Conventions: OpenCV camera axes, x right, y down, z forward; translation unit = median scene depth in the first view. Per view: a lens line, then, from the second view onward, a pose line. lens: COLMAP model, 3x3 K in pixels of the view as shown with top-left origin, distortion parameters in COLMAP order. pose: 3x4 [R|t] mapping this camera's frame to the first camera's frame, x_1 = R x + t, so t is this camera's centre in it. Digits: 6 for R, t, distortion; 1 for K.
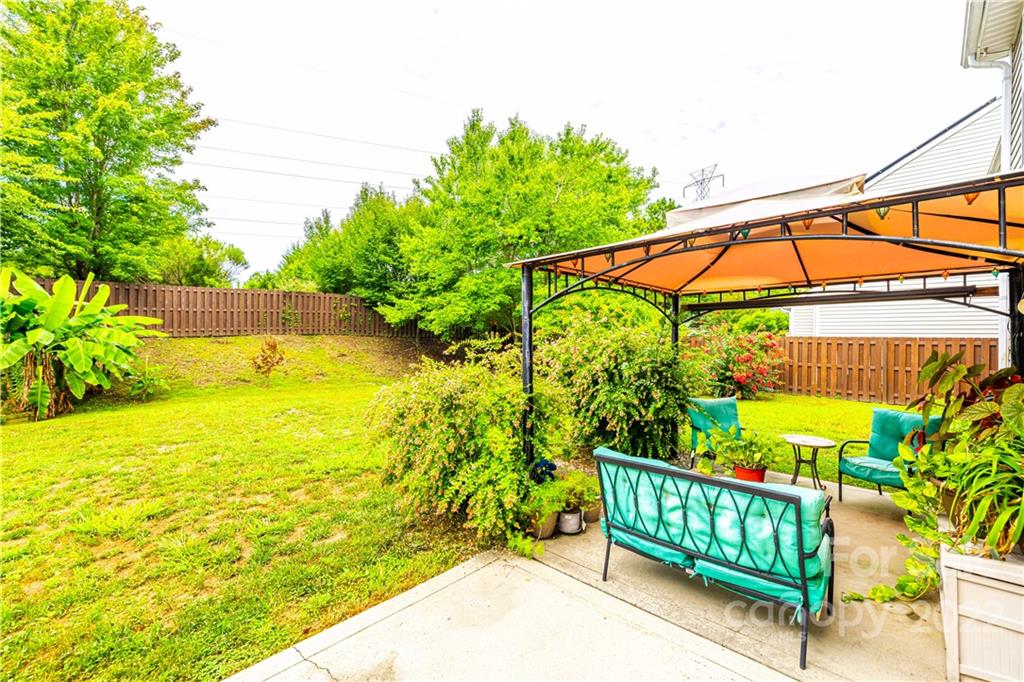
lens RADIAL K [[454.4, 0, 510.0], [0, 454.4, 326.7], [0, 0, 1]] dist [0.001617, 0.000331]
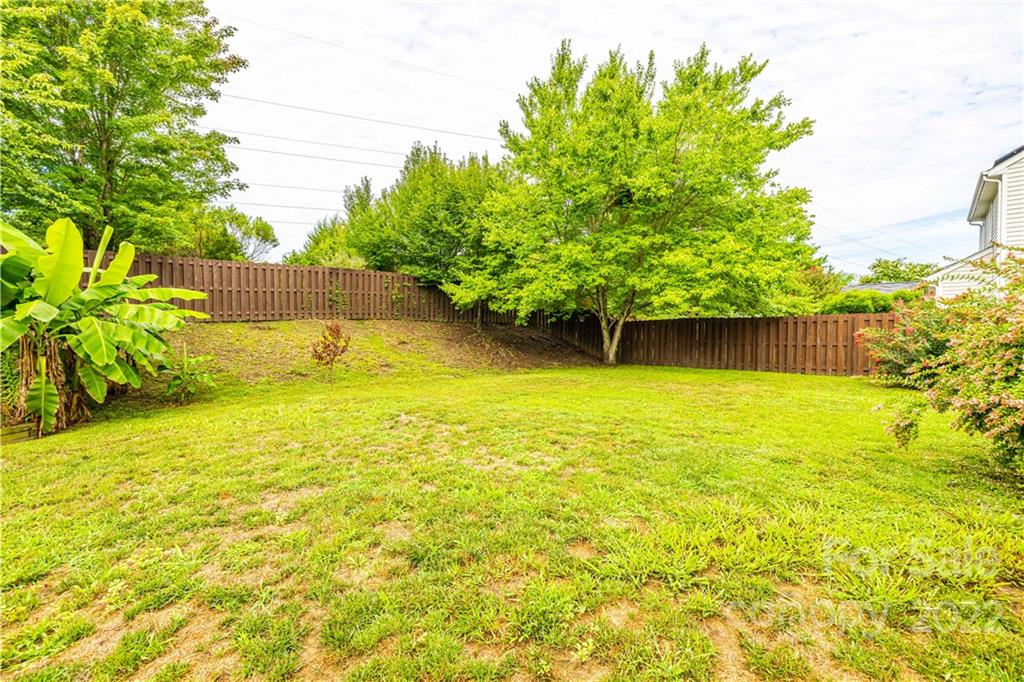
lens RADIAL K [[447.7, 0, 509.8], [0, 447.7, 330.6], [0, 0, 1]] dist [-0.000249, -0.000029]
pose [[0.999942, -0.010322, 0.003113, -0.198679], [0.010226, 0.999518, 0.029324, 0.020566], [-0.003414, -0.029291, 0.999565, 0.195953]]
